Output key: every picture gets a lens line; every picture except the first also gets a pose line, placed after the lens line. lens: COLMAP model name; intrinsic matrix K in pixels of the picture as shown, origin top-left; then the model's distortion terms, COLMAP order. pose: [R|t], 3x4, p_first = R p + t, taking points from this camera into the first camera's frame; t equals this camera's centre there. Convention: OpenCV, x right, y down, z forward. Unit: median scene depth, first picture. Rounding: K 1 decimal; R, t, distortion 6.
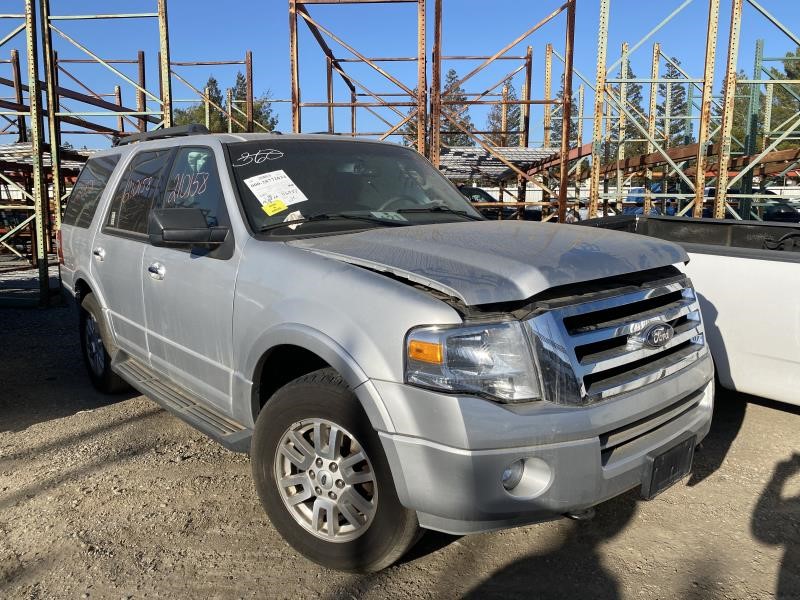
lens RADIAL K [[599.4, 0, 400.0], [0, 599.4, 300.0], [0, 0, 1]] dist [0.002067, 0.005617]
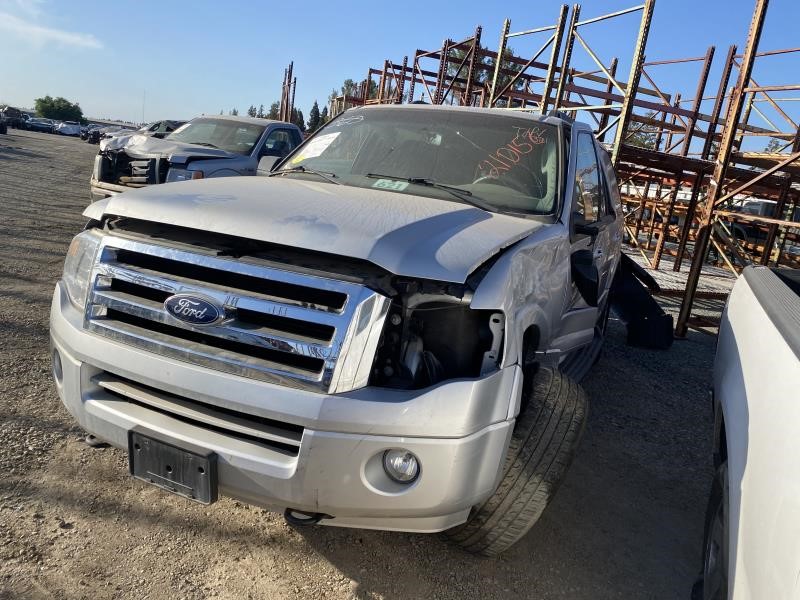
lens RADIAL K [[600.0, 0, 400.0], [0, 600.0, 300.0], [0, 0, 1]] dist [0.000194, 0.001725]
pose [[0.438882, 0.255769, -0.861374, 0.485431], [-0.274242, 0.951021, 0.142657, -0.058180], [0.855671, 0.173615, 0.487529, 0.321873]]
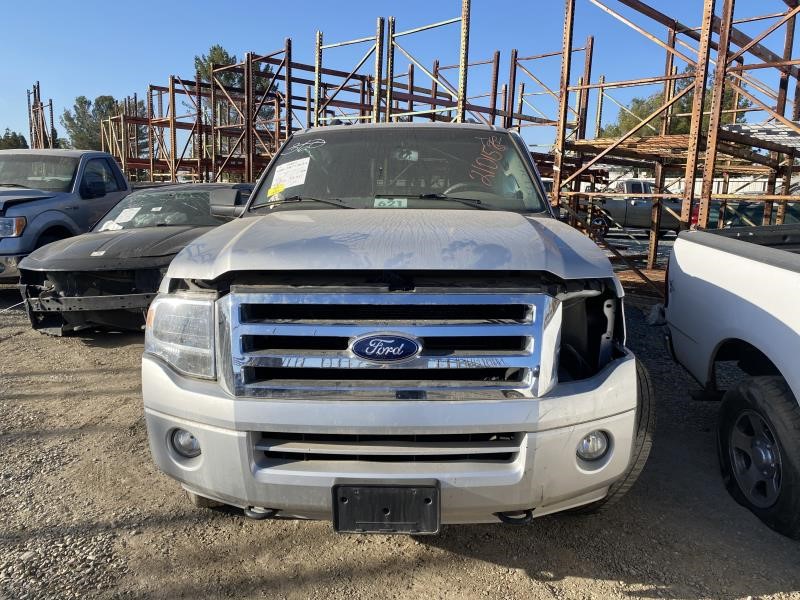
lens RADIAL K [[600.0, 0, 400.0], [0, 600.0, 300.0], [0, 0, 1]] dist [0.000194, 0.001725]
pose [[0.742928, 0.138586, -0.654868, 0.375304], [-0.129525, 0.989606, 0.062482, -0.023984], [0.656720, 0.038402, 0.753156, 0.147222]]
